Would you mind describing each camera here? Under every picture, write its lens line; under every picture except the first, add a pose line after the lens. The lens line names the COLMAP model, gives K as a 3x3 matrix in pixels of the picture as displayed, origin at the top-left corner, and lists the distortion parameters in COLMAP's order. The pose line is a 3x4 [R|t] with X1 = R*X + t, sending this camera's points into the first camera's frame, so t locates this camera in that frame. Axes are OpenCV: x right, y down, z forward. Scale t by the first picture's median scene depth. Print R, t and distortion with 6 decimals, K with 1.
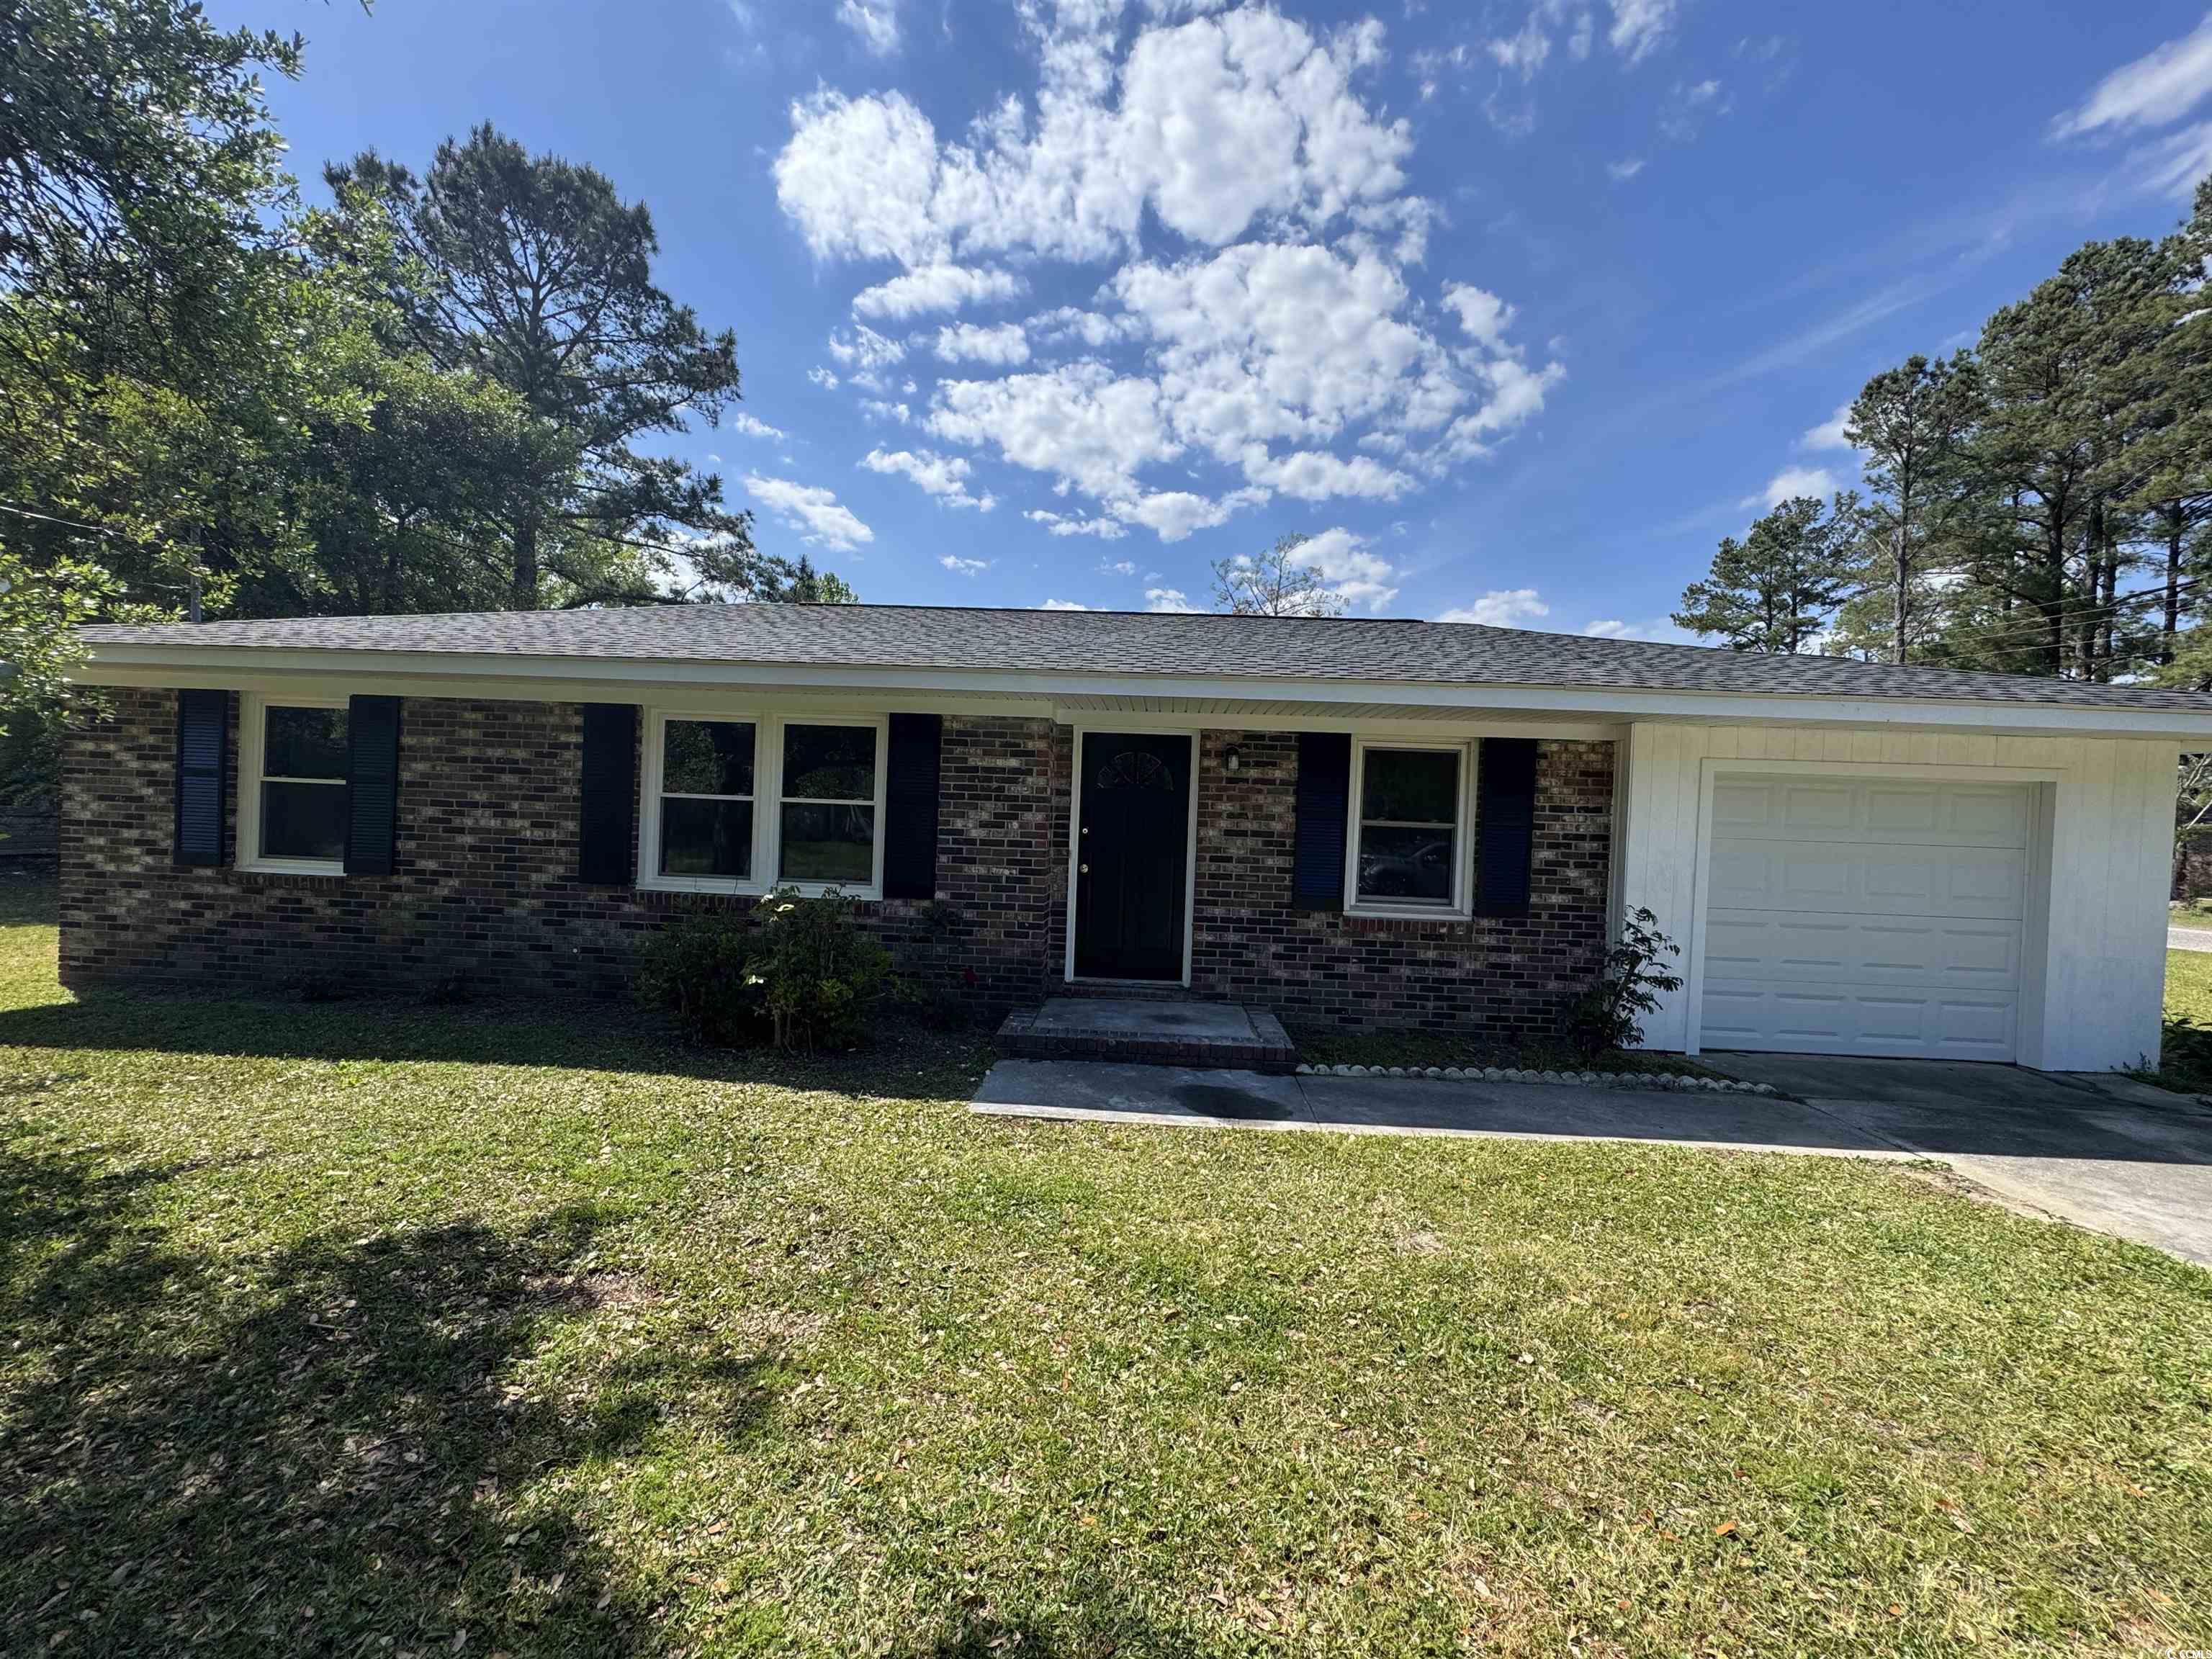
lens RADIAL K [[882.2, 0, 1106.6], [0, 882.2, 827.6], [0, 0, 1]] dist [-0.001715, -0.000426]
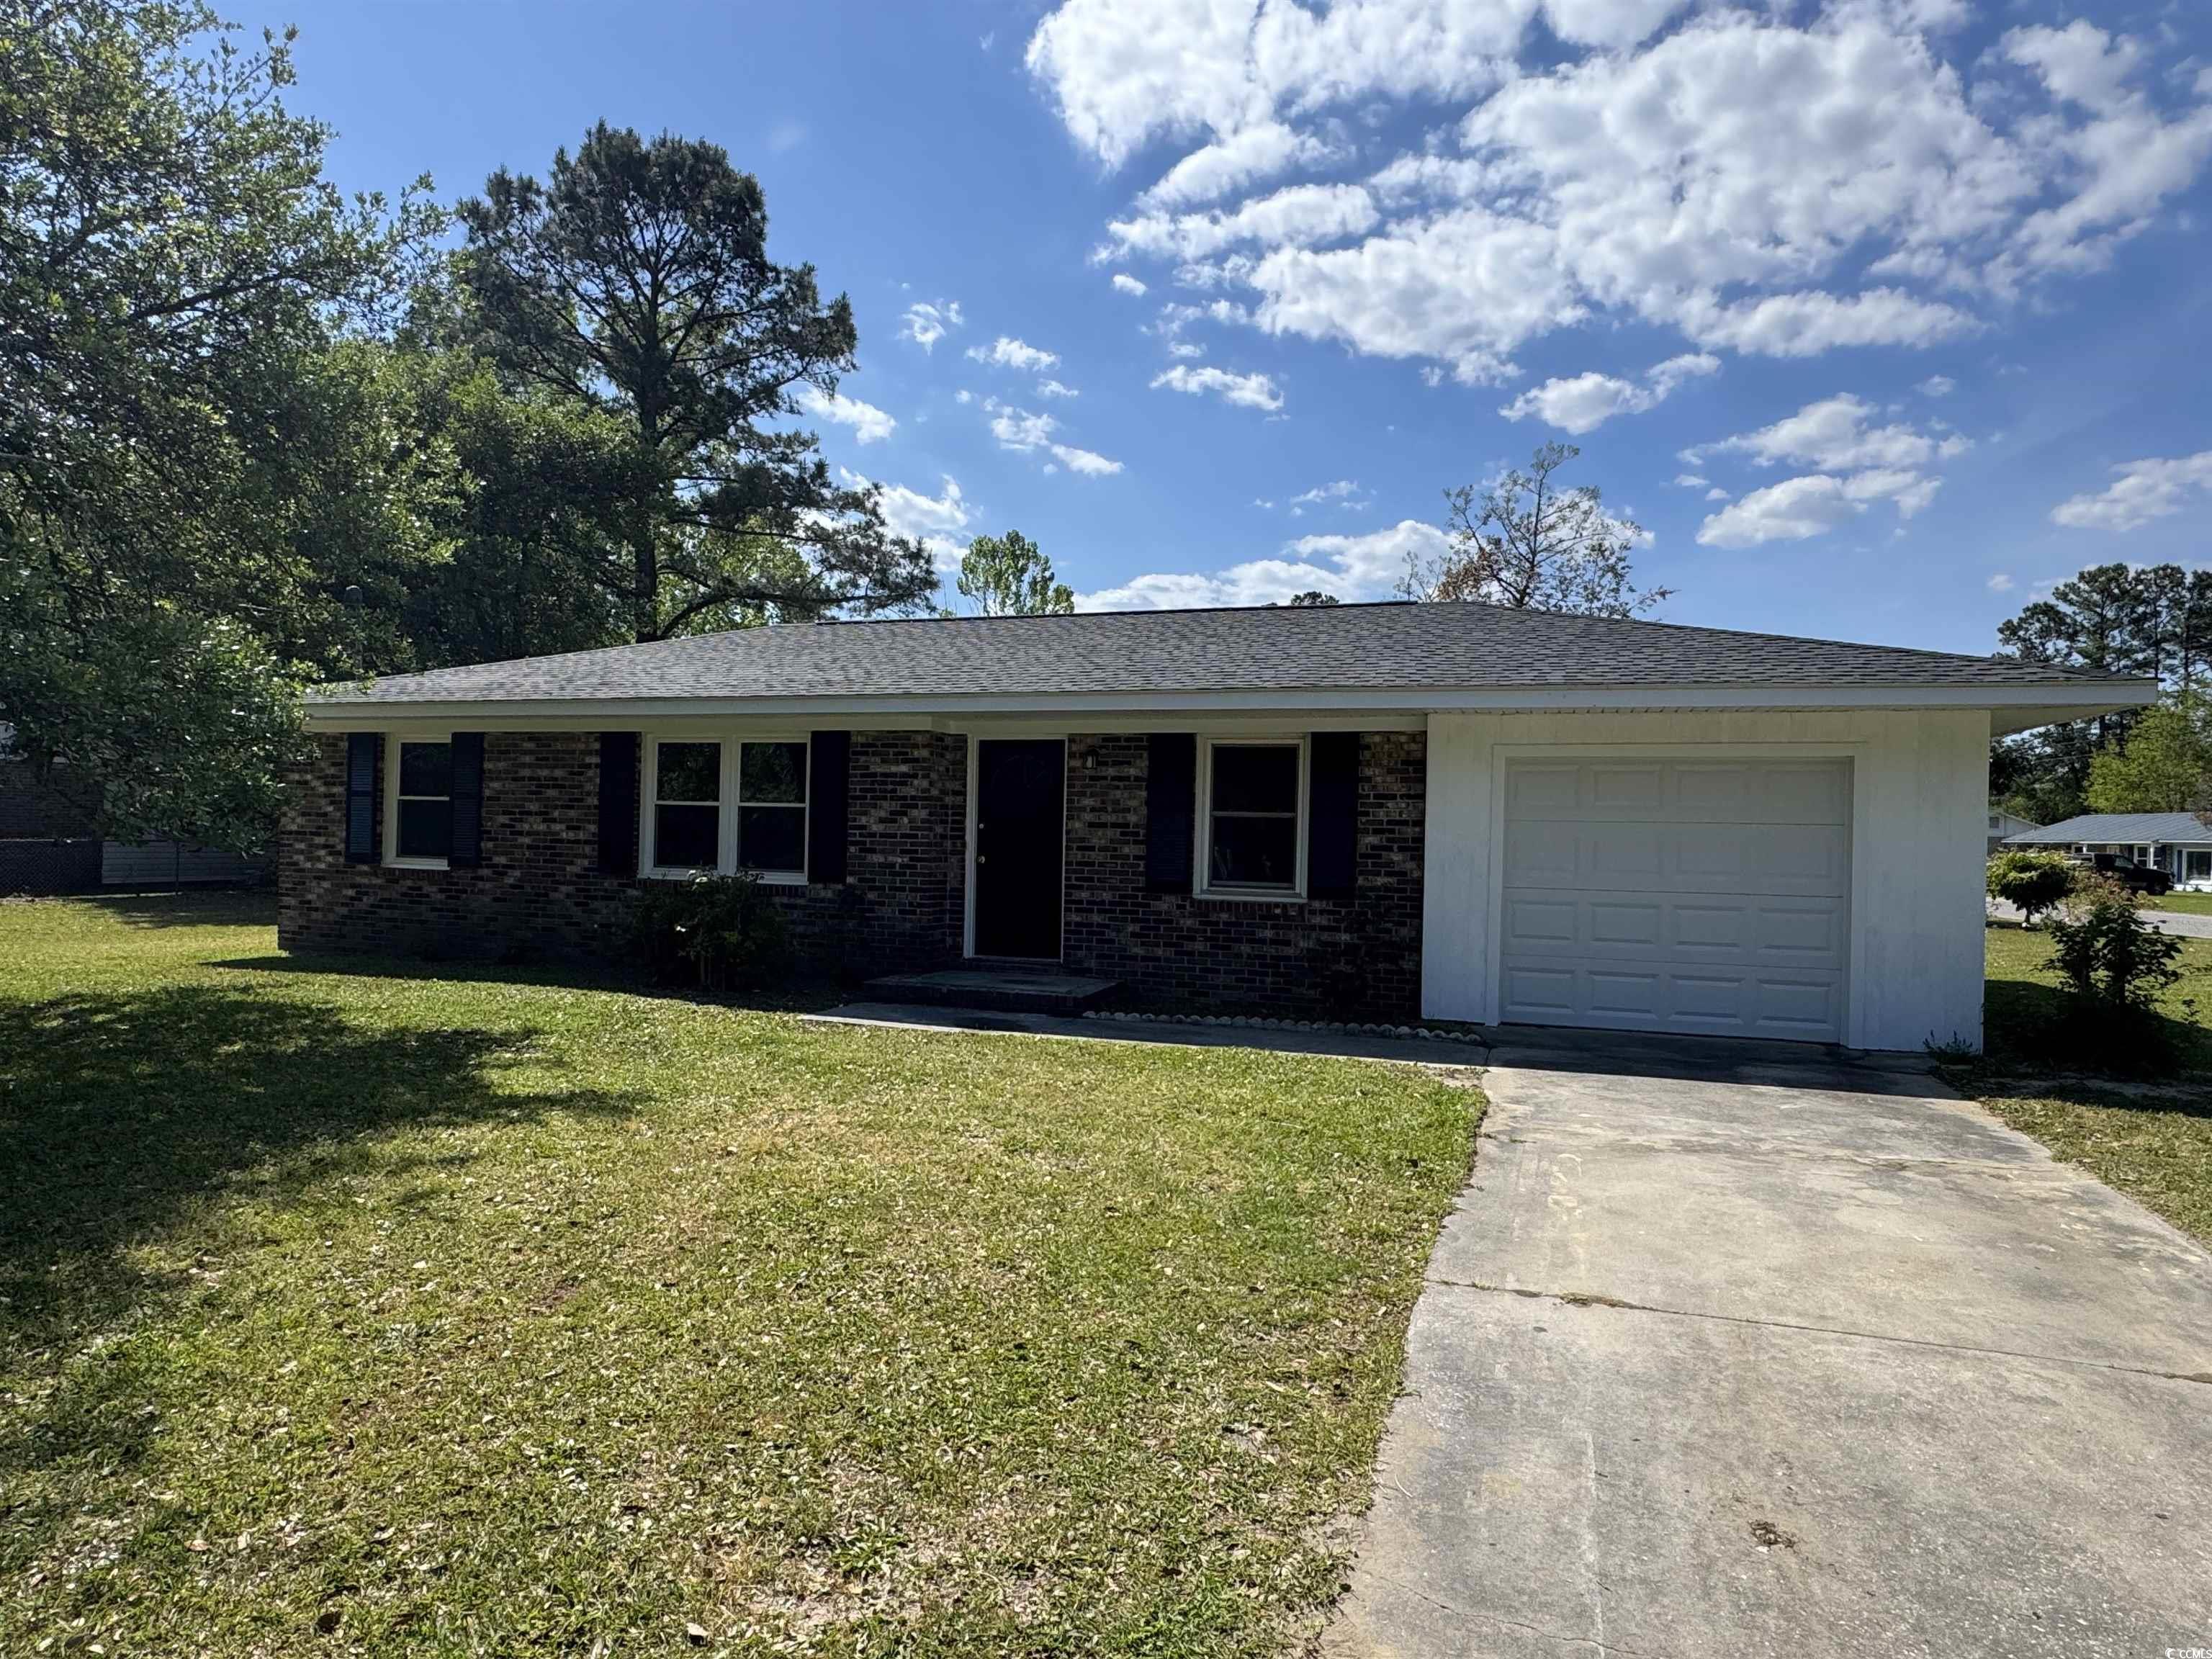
lens RADIAL K [[1298.9, 0, 1099.5], [0, 1298.9, 837.2], [0, 0, 1]] dist [-0.003906, -0.000641]
pose [[0.959510, -0.015219, -0.281263, 0.616682], [0.009397, 0.999713, -0.022037, 0.058518], [0.281517, 0.018502, 0.959378, -0.589455]]
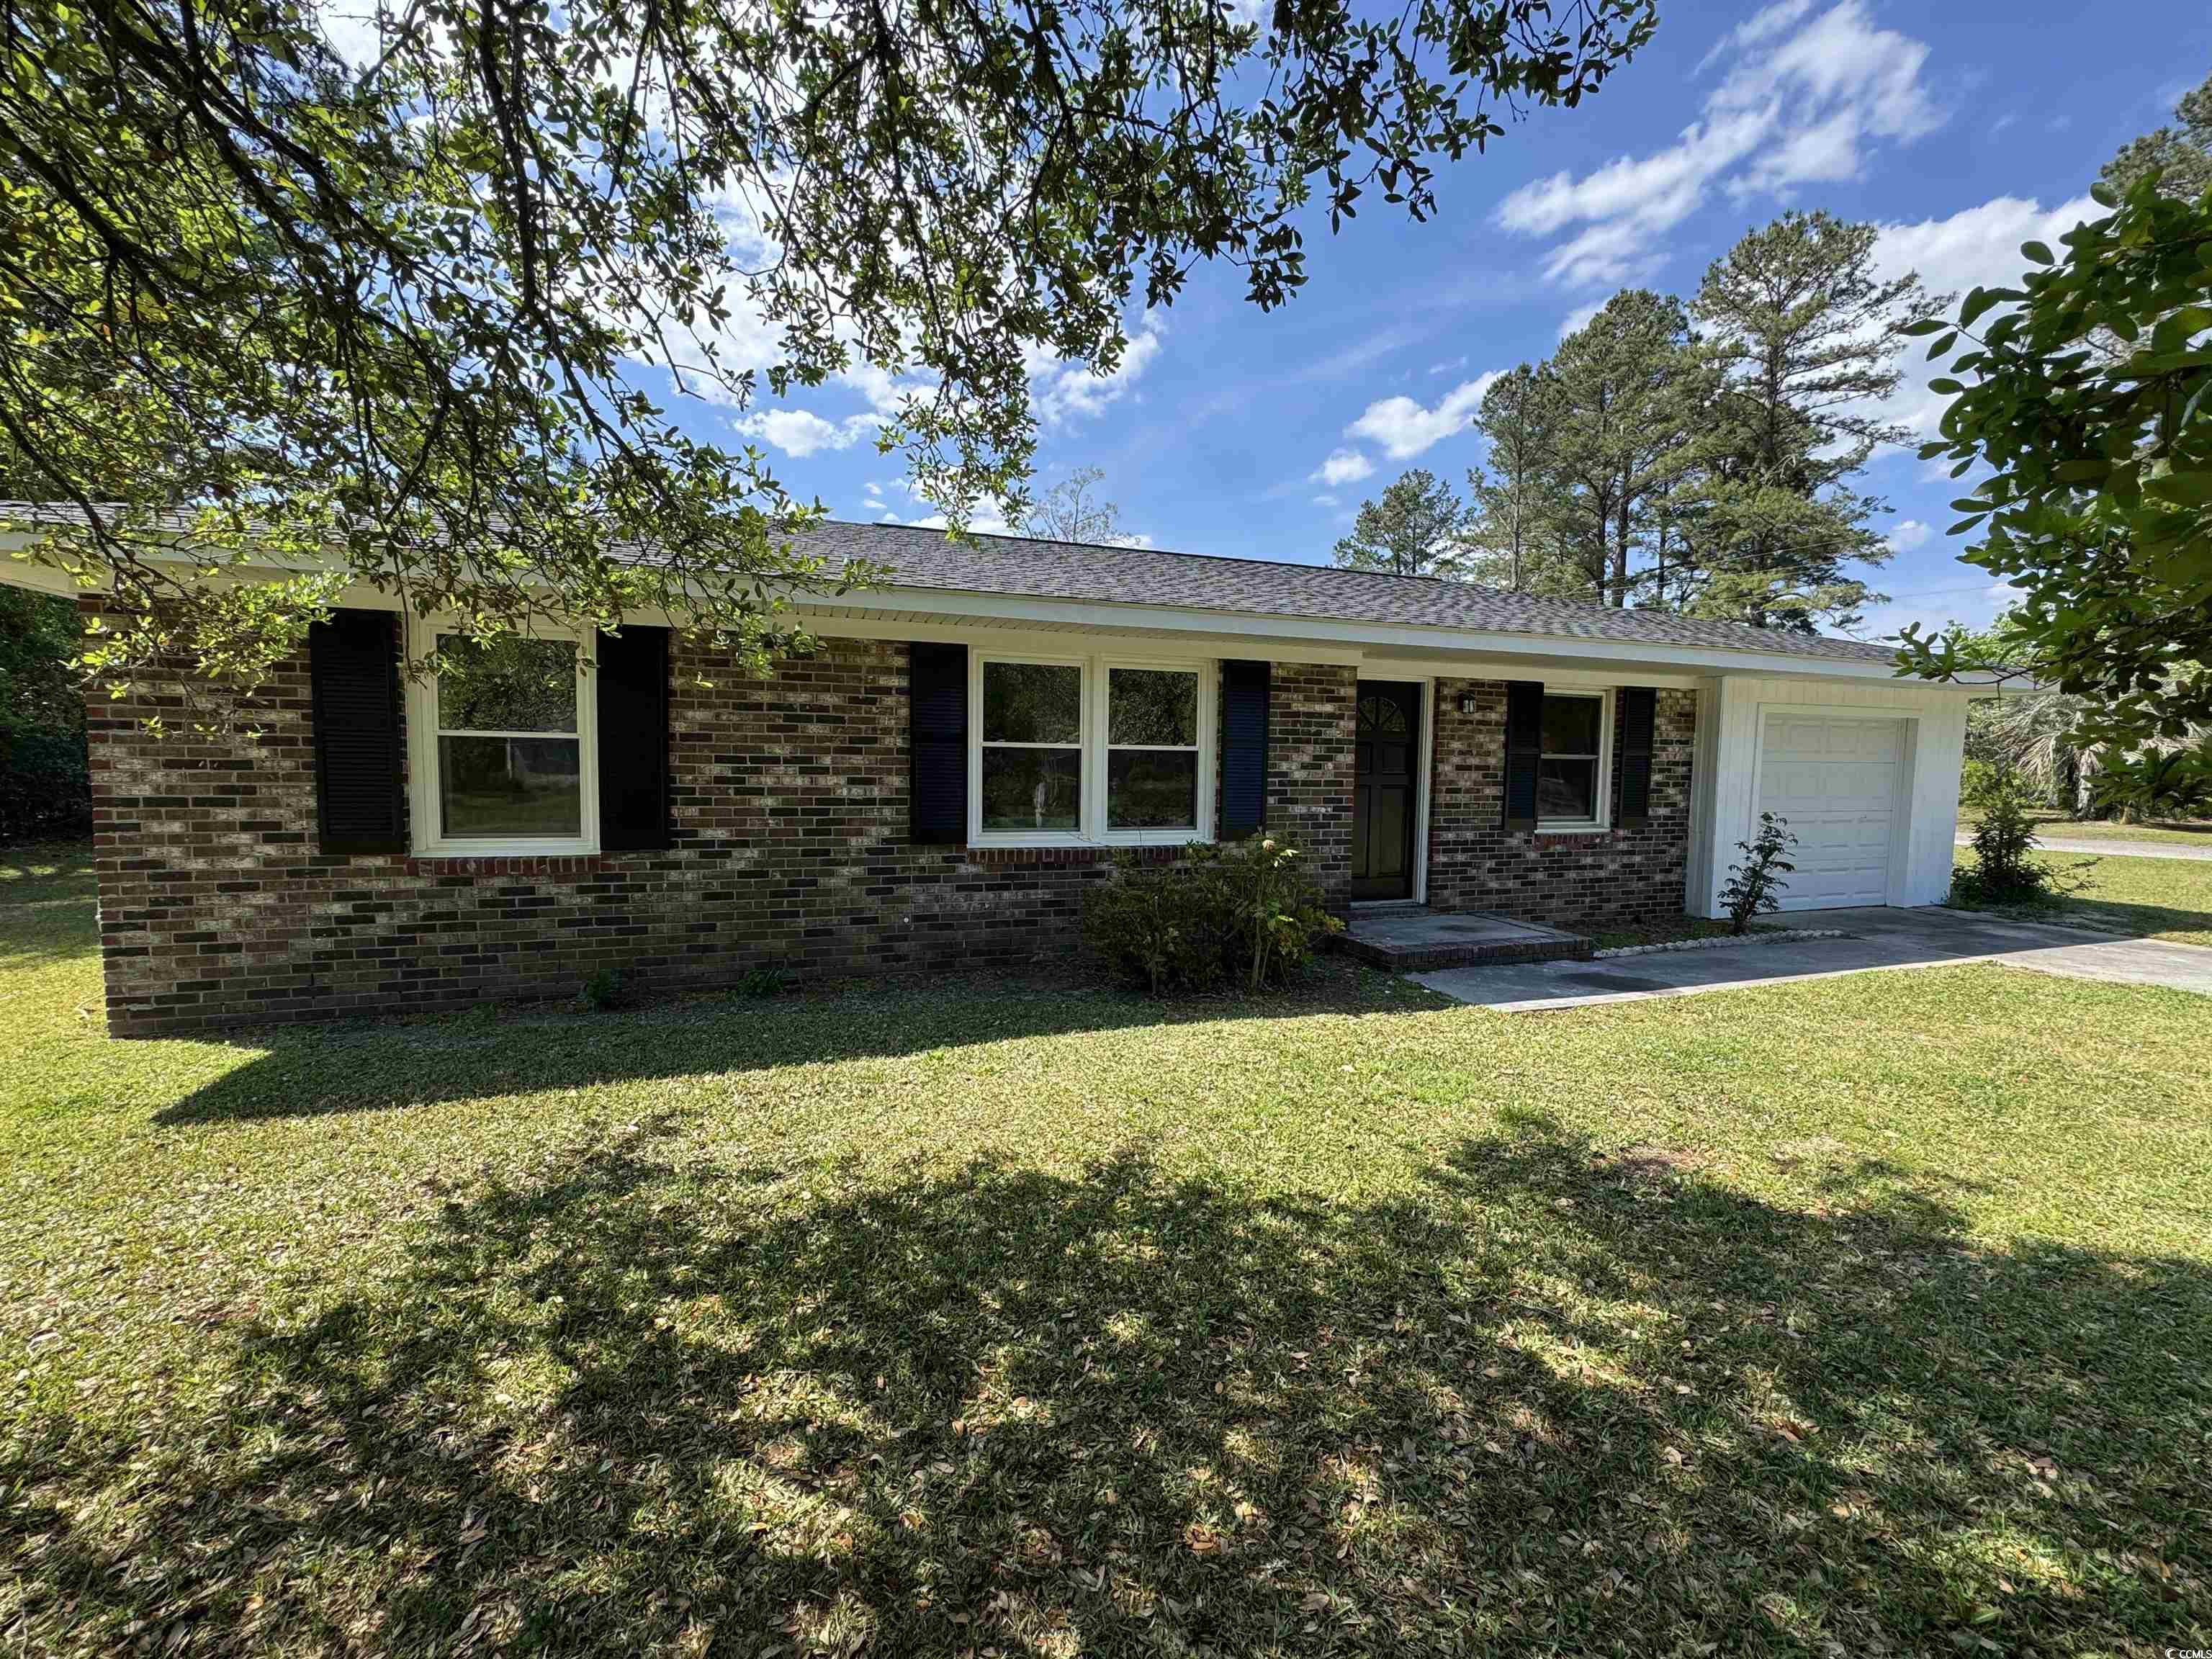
lens RADIAL K [[907.3, 0, 1112.8], [0, 907.3, 828.0], [0, 0, 1]] dist [-0.002109, -0.000285]
pose [[0.924317, -0.054012, 0.377785, -0.739902], [0.026688, 0.996659, 0.077195, -0.019329], [-0.380692, -0.061271, 0.922670, 0.069454]]
